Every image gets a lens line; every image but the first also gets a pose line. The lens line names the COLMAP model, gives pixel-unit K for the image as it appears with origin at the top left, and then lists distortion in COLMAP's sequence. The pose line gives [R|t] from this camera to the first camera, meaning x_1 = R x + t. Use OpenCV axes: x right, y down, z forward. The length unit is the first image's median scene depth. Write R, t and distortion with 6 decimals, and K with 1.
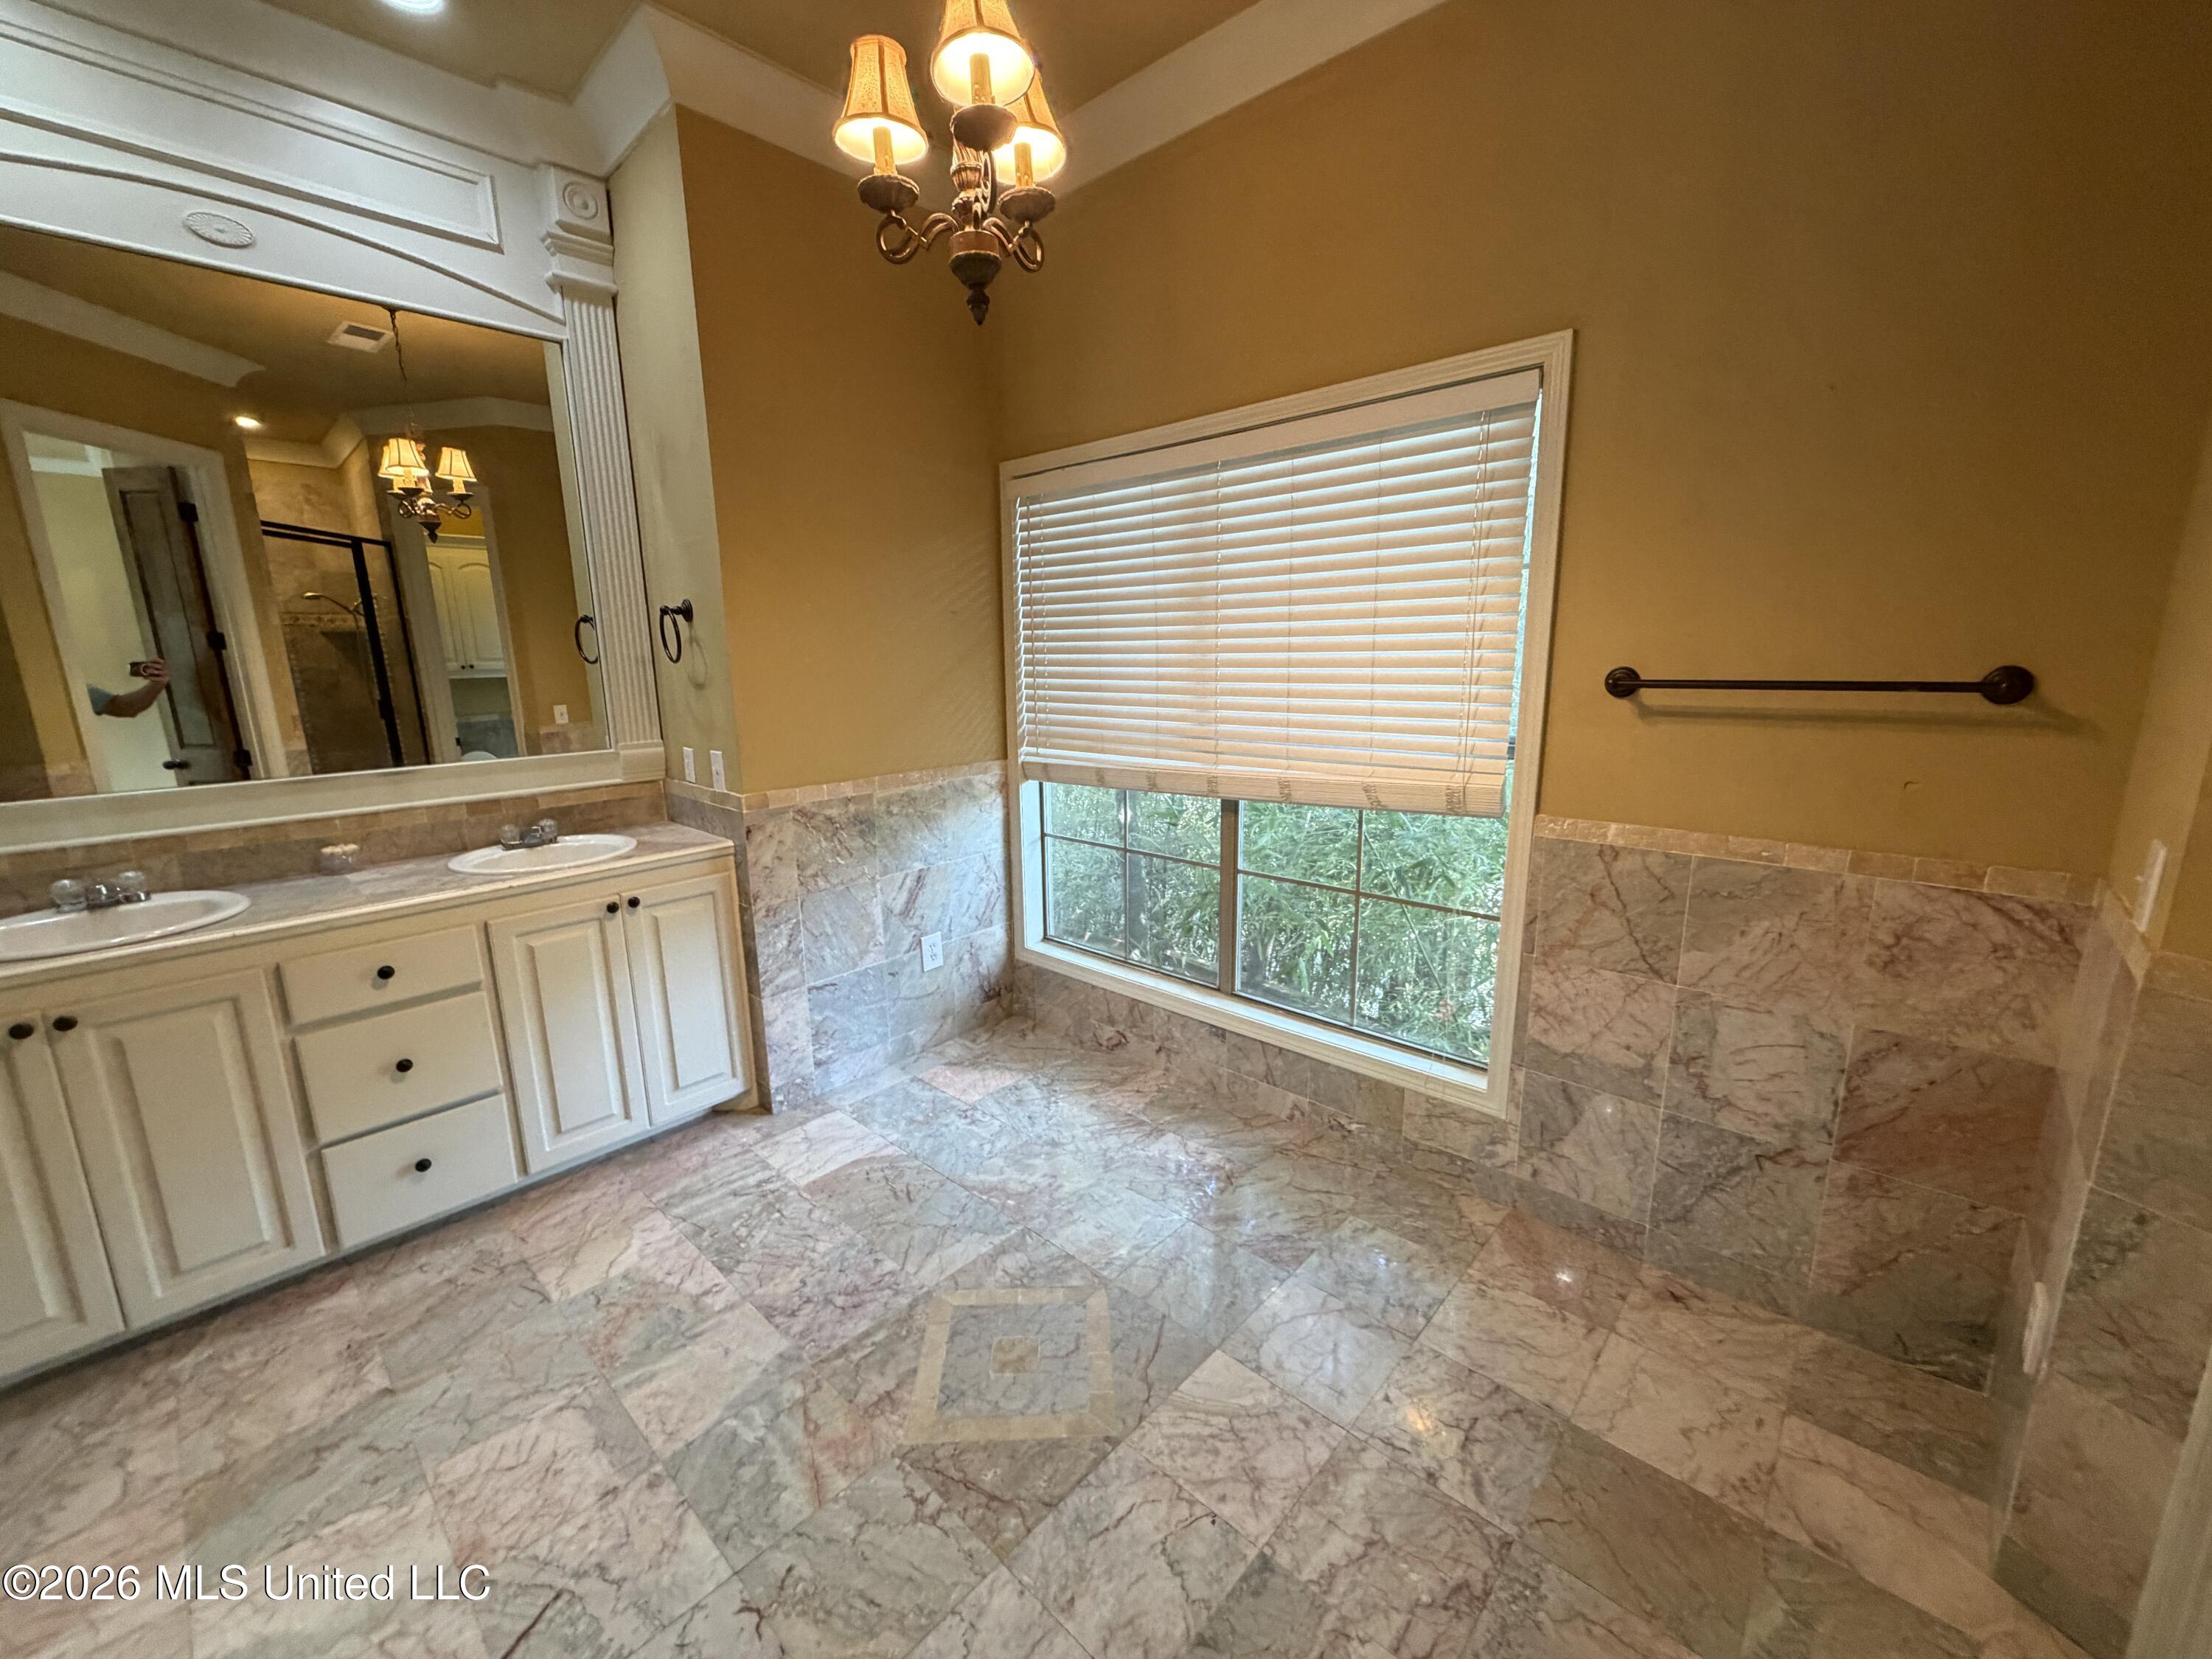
lens RADIAL K [[881.0, 0, 1099.4], [0, 881.0, 824.6], [0, 0, 1]] dist [0.002251, 0.000329]
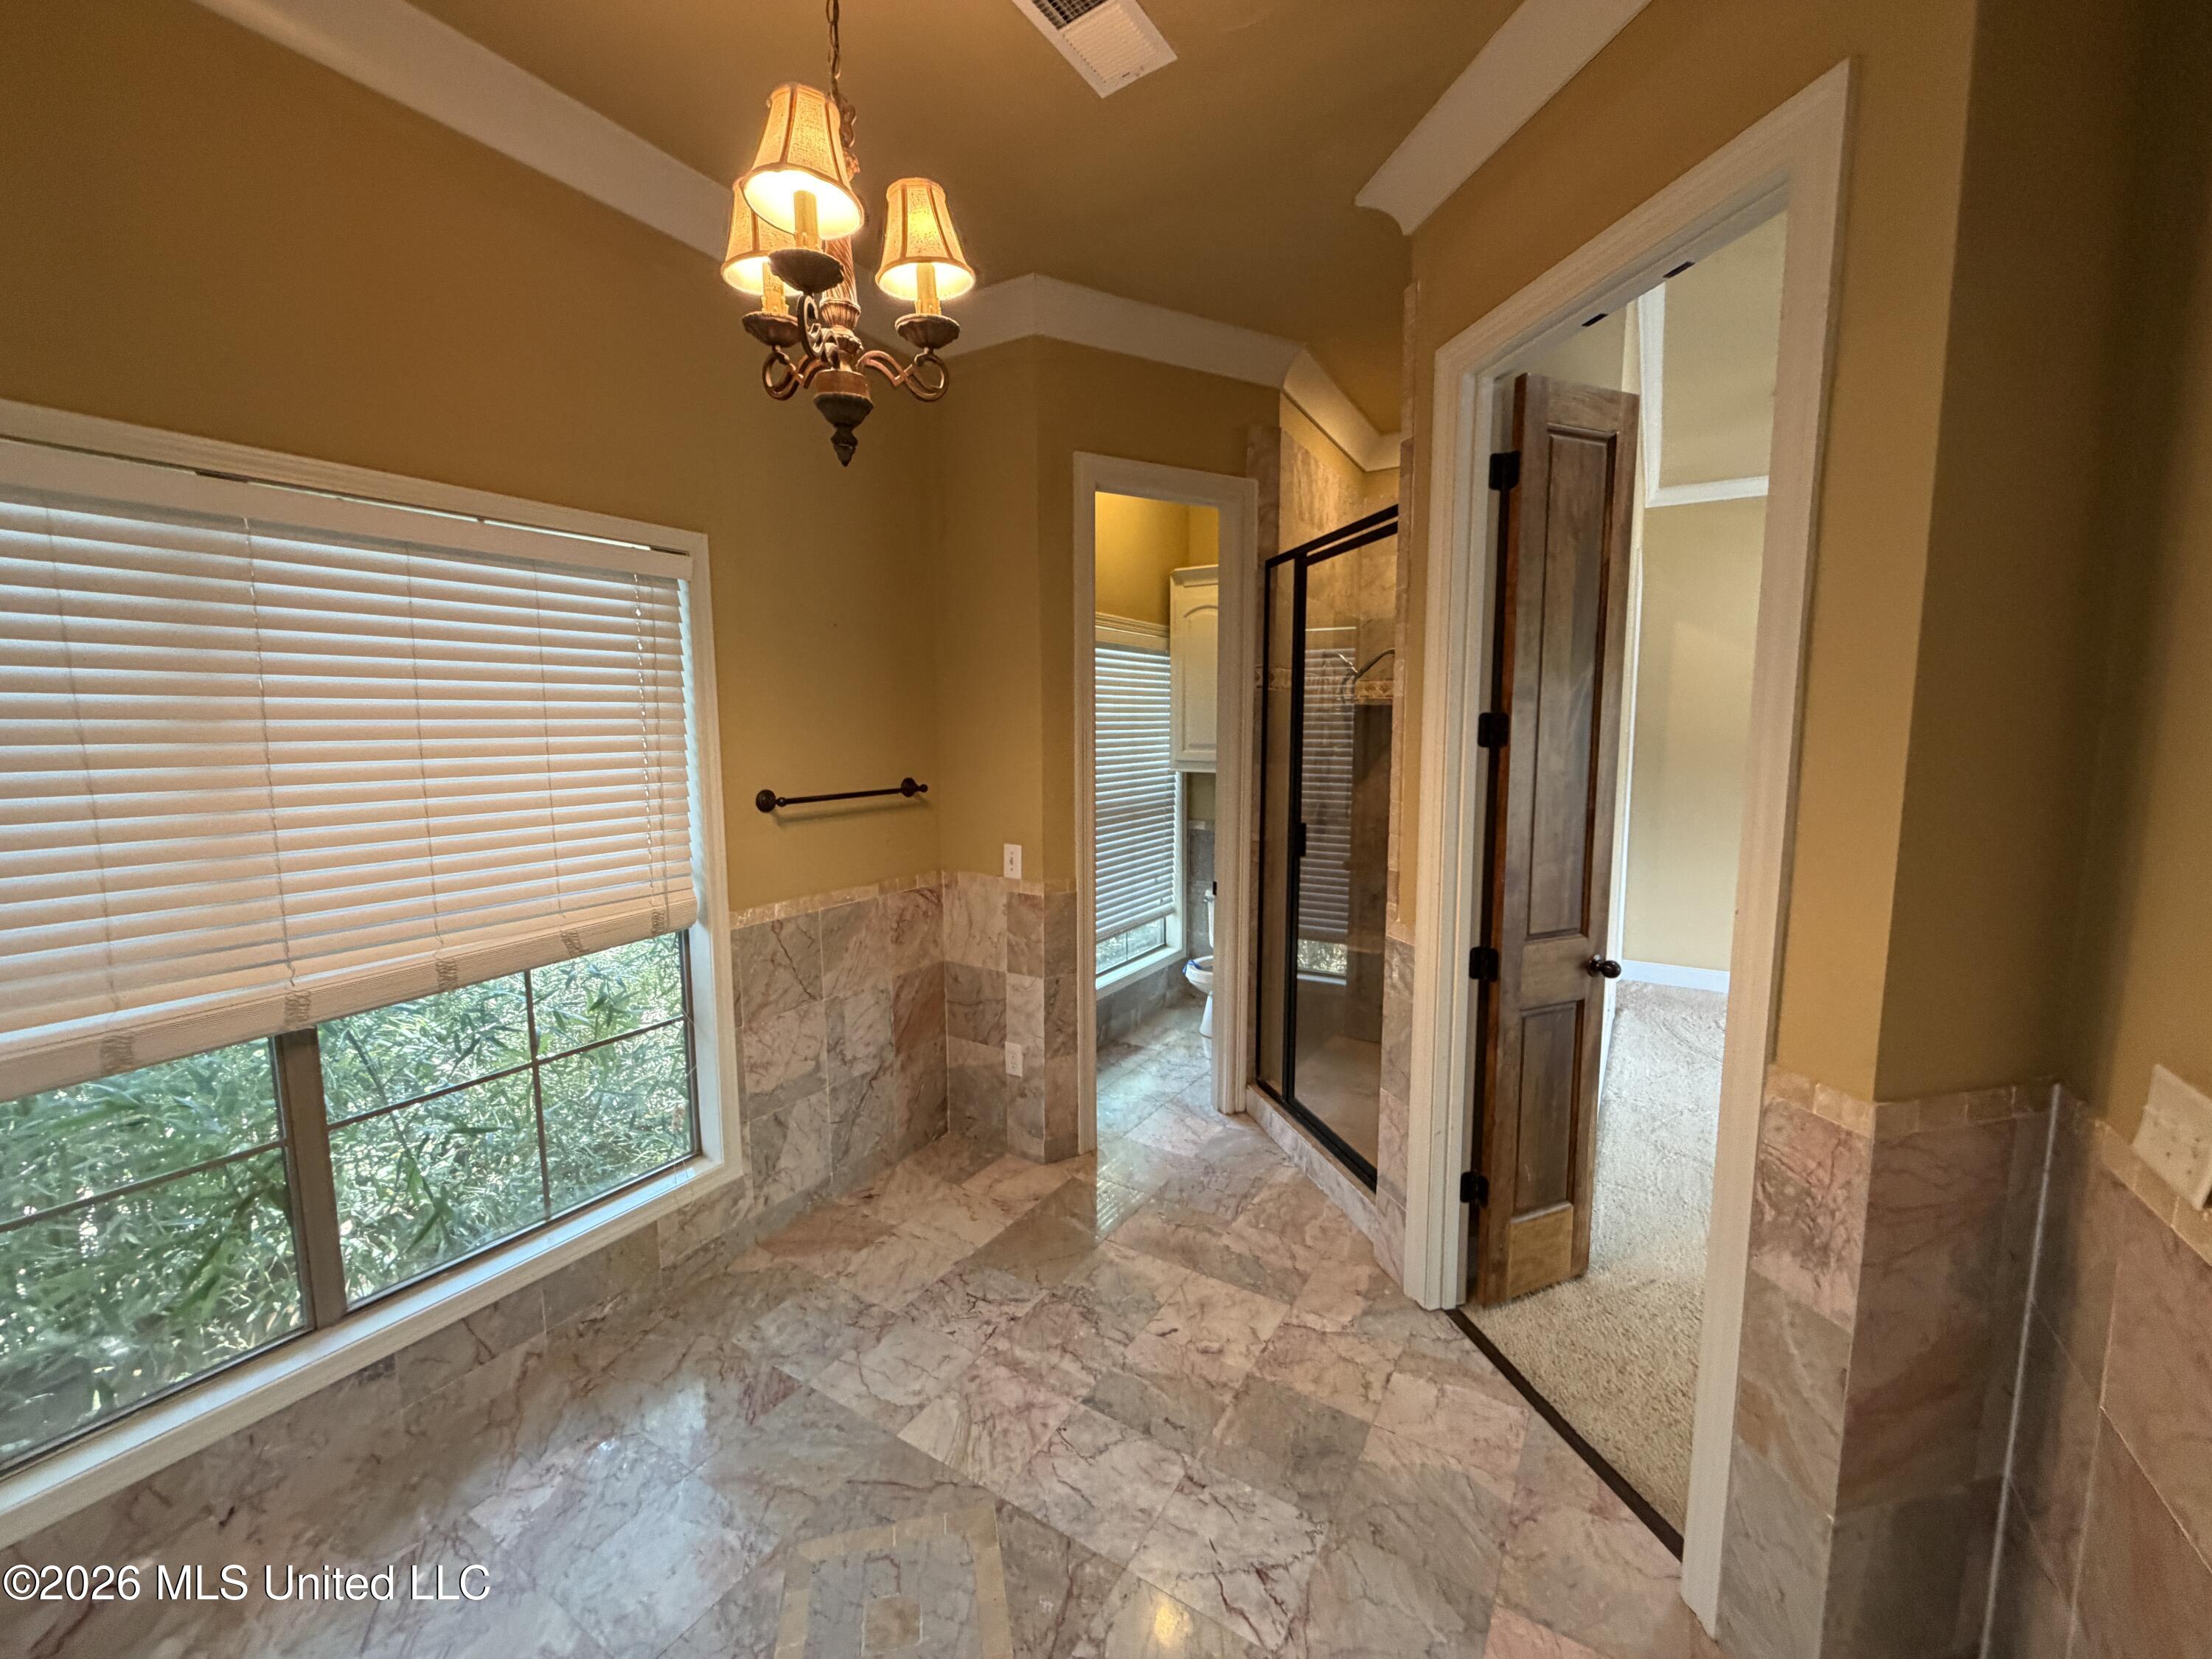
lens RADIAL K [[881.0, 0, 1099.4], [0, 881.0, 824.6], [0, 0, 1]] dist [0.002251, 0.000329]
pose [[-0.184357, -0.096959, 0.978065, -0.845896], [0.201253, 0.970313, 0.134125, -0.207081], [-0.962034, 0.221566, -0.159371, 0.736940]]
